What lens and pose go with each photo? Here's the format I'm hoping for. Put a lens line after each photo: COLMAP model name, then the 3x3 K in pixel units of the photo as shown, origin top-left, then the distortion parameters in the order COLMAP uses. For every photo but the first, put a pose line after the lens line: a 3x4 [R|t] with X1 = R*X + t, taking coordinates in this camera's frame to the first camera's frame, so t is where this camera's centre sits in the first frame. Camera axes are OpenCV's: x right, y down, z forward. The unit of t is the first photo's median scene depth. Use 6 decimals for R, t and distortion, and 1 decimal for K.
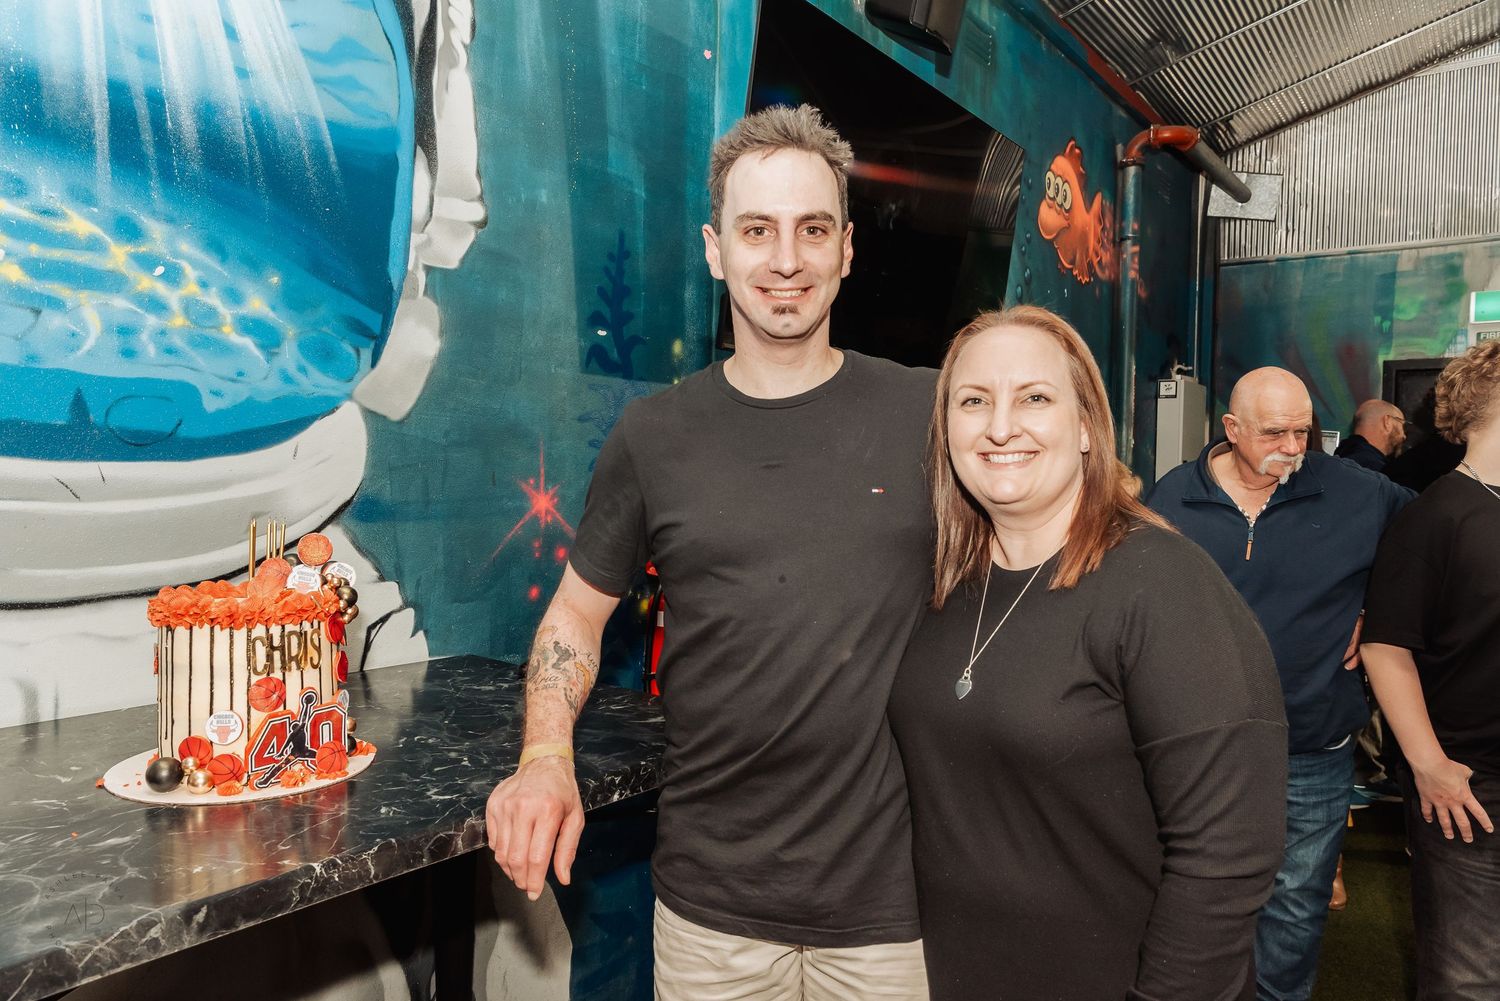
lens RADIAL K [[1037.4, 0, 743.6], [0, 1037.4, 503.8], [0, 0, 1]] dist [0.008463, 0.005311]
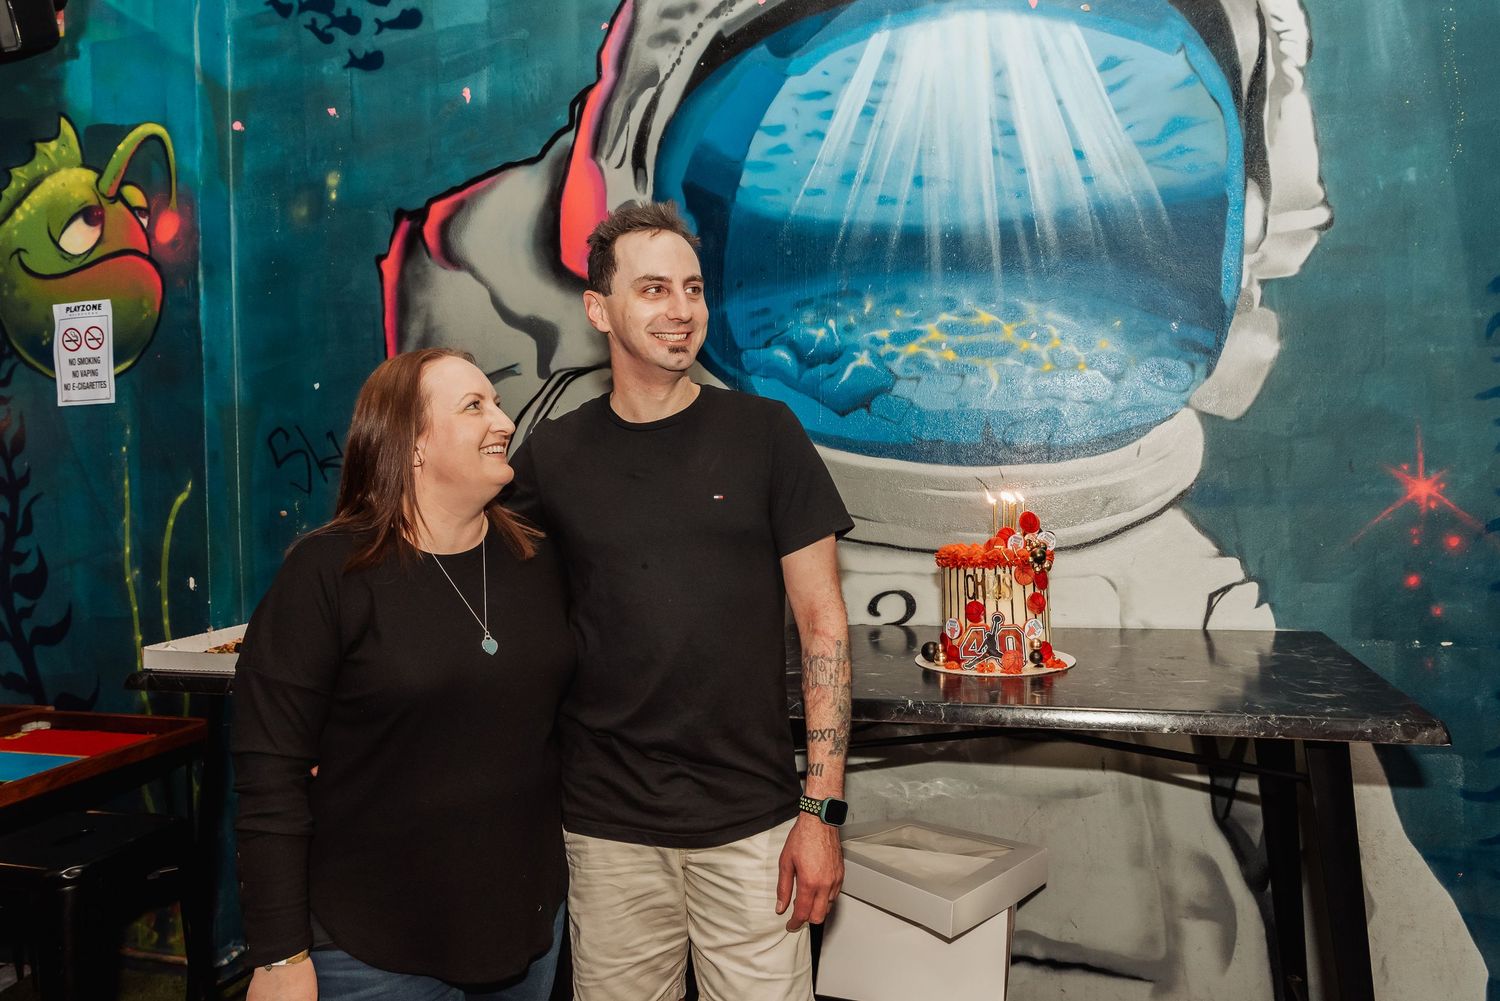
lens RADIAL K [[1037.4, 0, 751.8], [0, 1037.4, 490.6], [0, 0, 1]] dist [0.008463, 0.005311]
pose [[0.367016, -0.016640, -0.930066, 0.535673], [0.005801, 0.999861, -0.015600, 0.014255], [0.930196, 0.000330, 0.367062, 0.068508]]
